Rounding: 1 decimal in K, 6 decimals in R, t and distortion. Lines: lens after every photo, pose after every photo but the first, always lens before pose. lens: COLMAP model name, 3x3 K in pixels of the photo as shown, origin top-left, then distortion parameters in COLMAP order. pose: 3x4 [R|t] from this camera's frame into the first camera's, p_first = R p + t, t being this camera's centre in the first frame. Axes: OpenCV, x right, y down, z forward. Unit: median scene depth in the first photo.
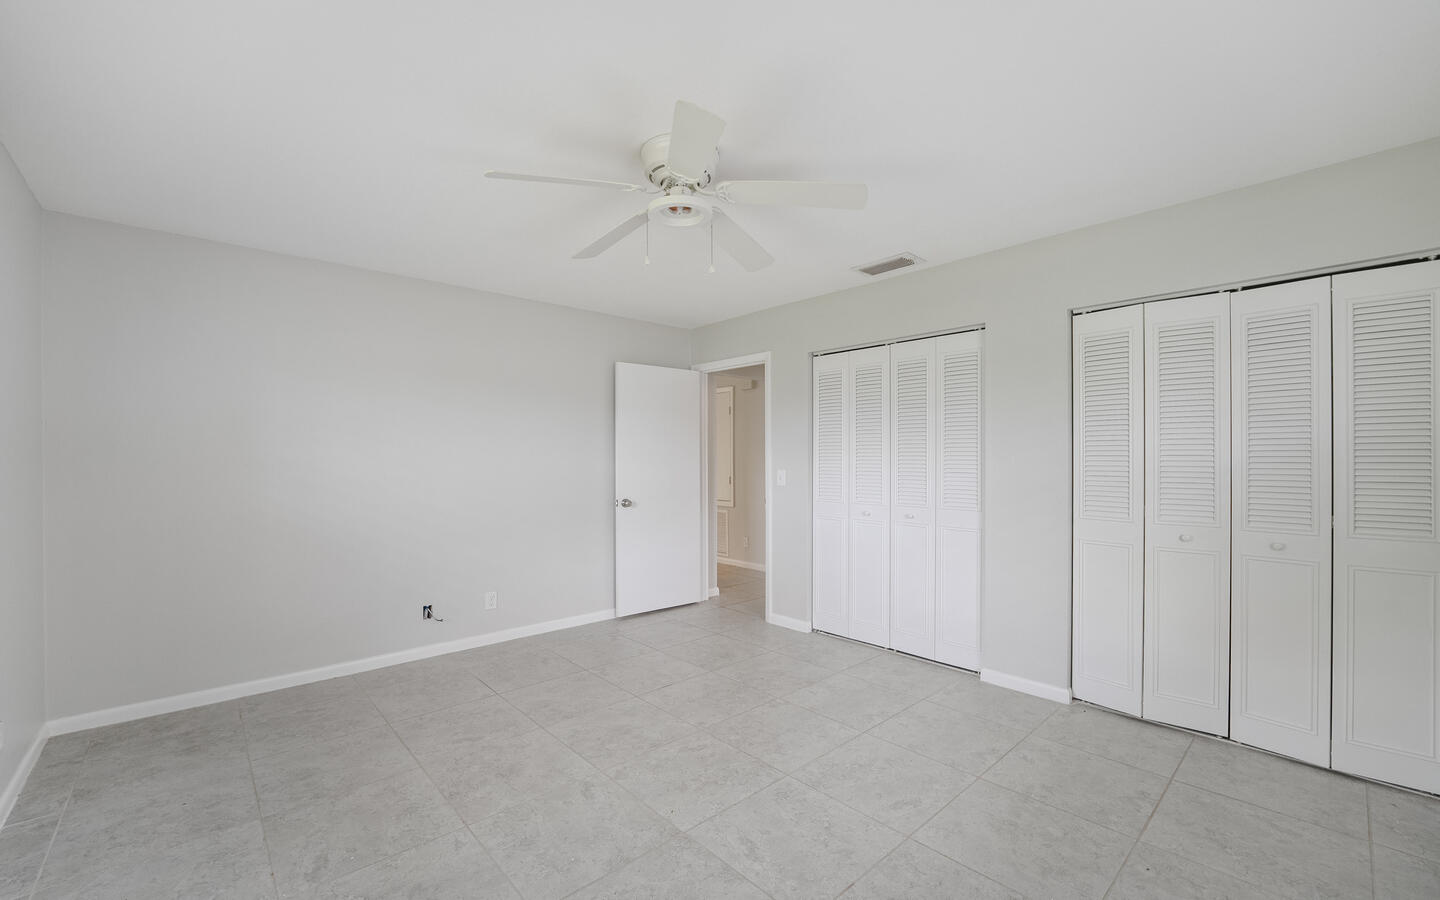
lens RADIAL K [[590.2, 0, 721.2], [0, 590.2, 453.6], [0, 0, 1]] dist [-0.018383, 0.001327]
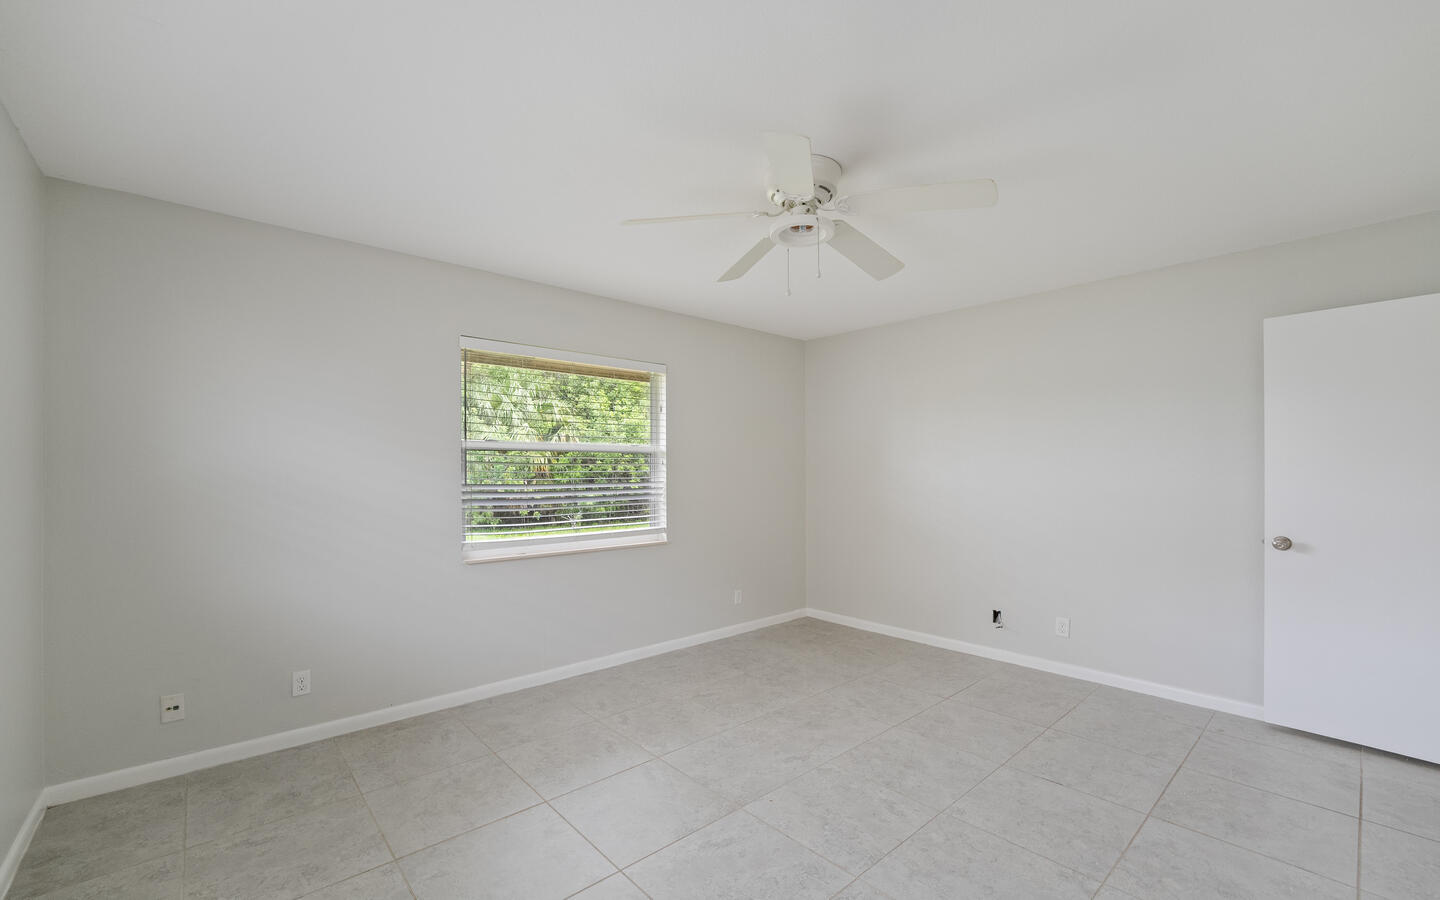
lens RADIAL K [[590.2, 0, 716.4], [0, 590.2, 464.5], [0, 0, 1]] dist [-0.018383, 0.001327]
pose [[-0.012537, -0.006369, -0.999901, 0.784401], [0.010105, 0.999928, -0.006496, -0.001139], [0.999870, -0.010185, -0.012472, 0.720785]]
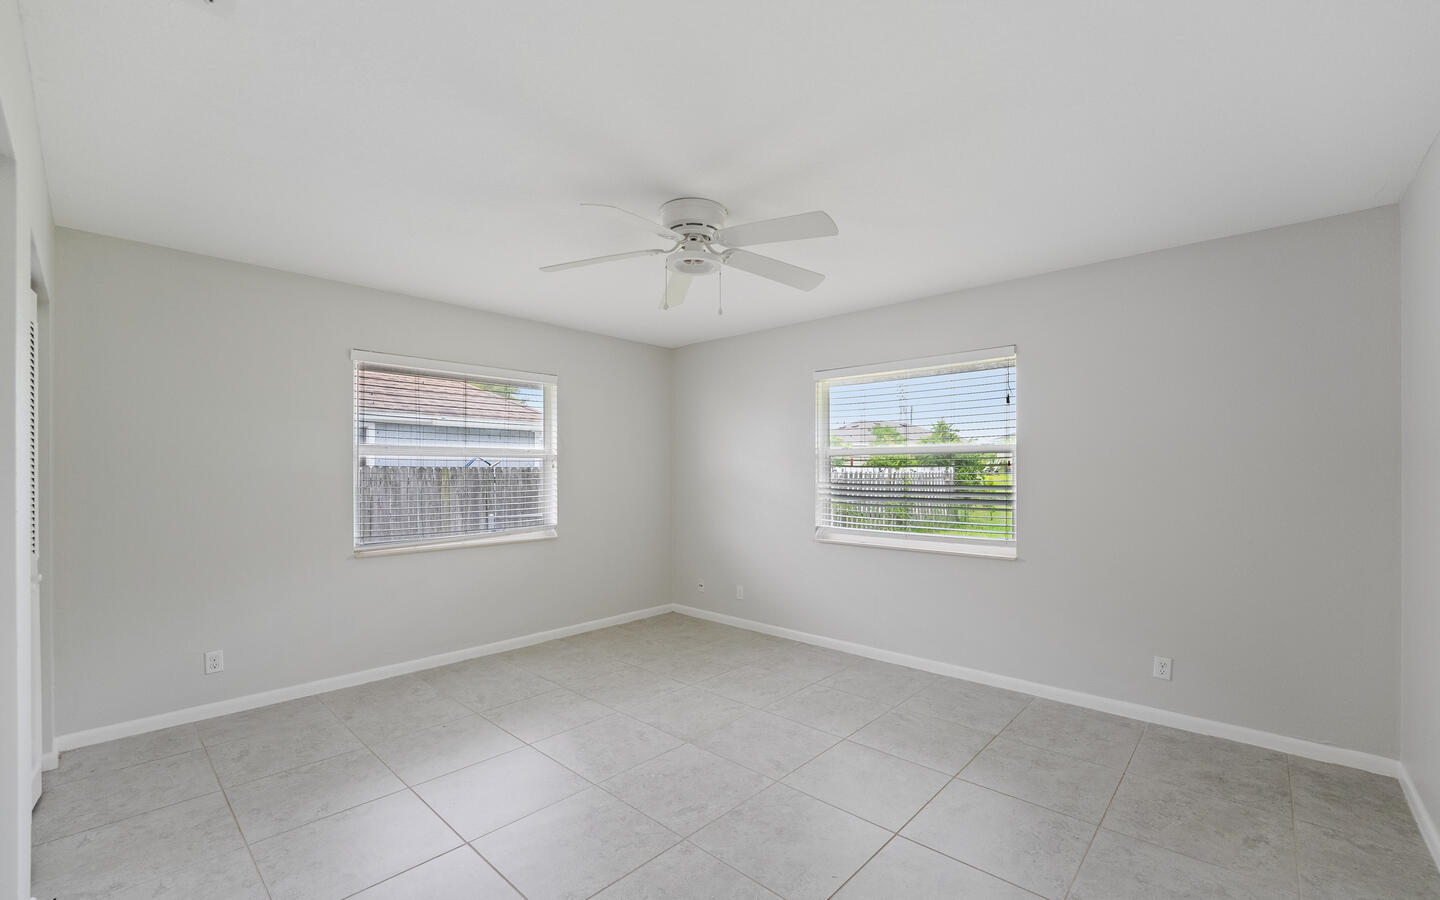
lens RADIAL K [[590.2, 0, 725.6], [0, 590.2, 473.2], [0, 0, 1]] dist [-0.018383, 0.001327]
pose [[-0.995517, 0.005786, -0.094409, -0.018127], [0.006073, 0.999978, -0.002761, 0.003311], [0.094391, -0.003322, -0.995530, 1.788718]]
